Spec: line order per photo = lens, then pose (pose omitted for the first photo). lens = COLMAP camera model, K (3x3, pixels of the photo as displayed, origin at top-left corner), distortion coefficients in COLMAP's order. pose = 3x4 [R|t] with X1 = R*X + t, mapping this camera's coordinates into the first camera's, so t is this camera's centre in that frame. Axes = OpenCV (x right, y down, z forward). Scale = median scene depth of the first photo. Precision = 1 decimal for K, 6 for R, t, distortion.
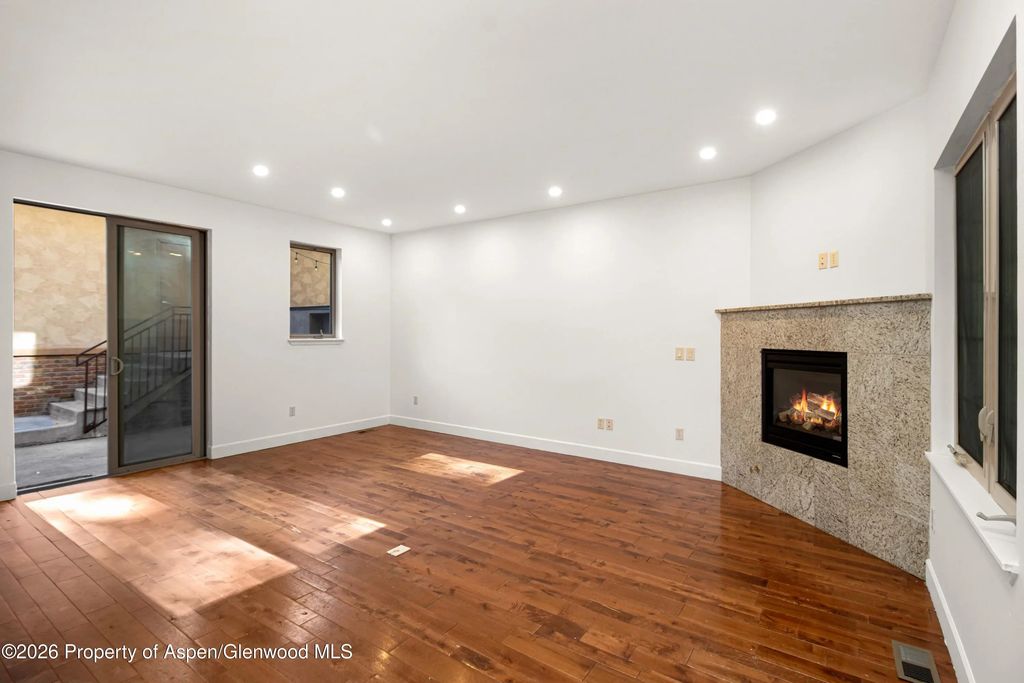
lens RADIAL K [[486.8, 0, 509.2], [0, 486.8, 336.4], [0, 0, 1]] dist [0.003946, -0.002767]
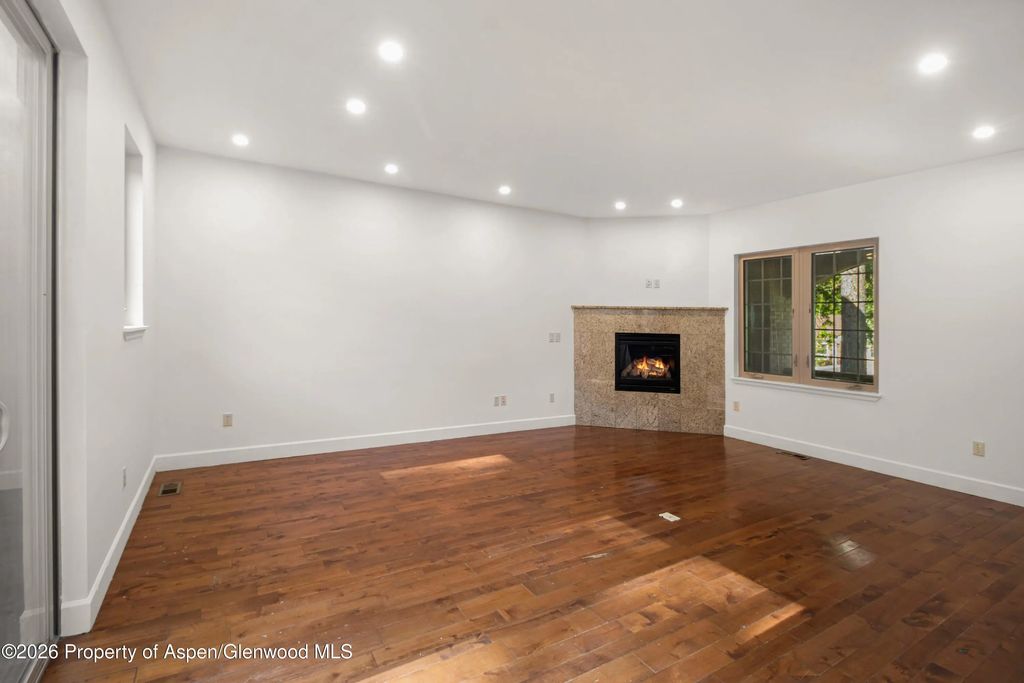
lens RADIAL K [[486.8, 0, 506.4], [0, 486.8, 325.1], [0, 0, 1]] dist [0.003946, -0.002767]
pose [[0.412044, -0.008167, 0.911128, -1.161127], [-0.012007, 0.999824, 0.014392, -0.019398], [-0.911085, -0.016870, 0.411873, 0.720610]]
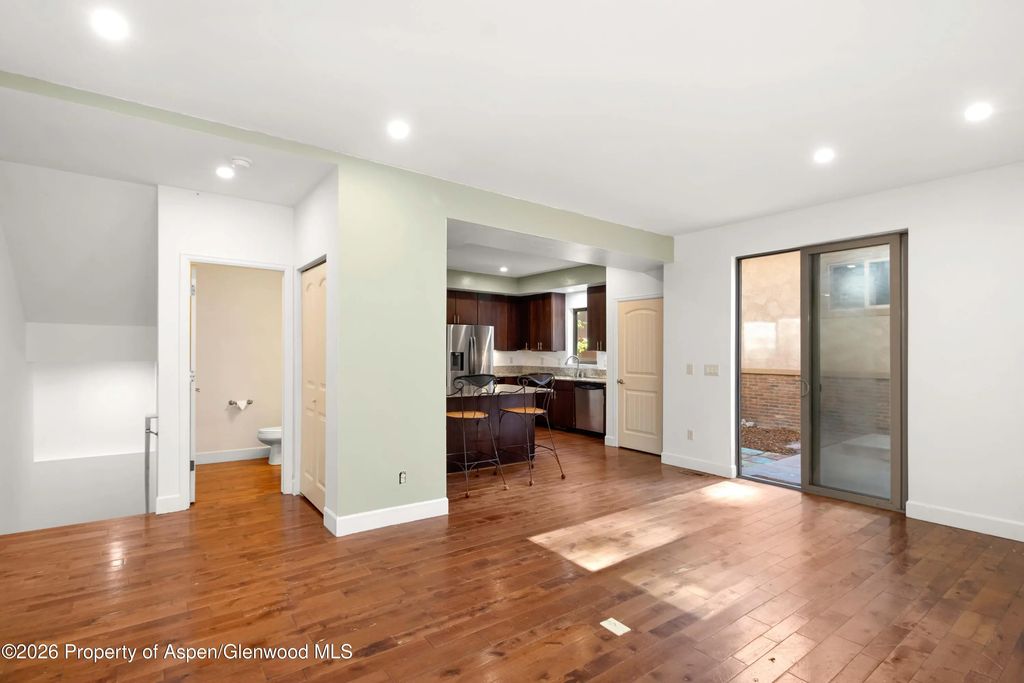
lens RADIAL K [[486.8, 0, 506.9], [0, 486.8, 344.0], [0, 0, 1]] dist [0.003946, -0.002767]
pose [[-0.319286, -0.033082, -0.947081, 0.480307], [-0.017786, 0.999424, -0.028914, 0.007883], [0.947492, 0.007613, -0.319690, 0.881843]]
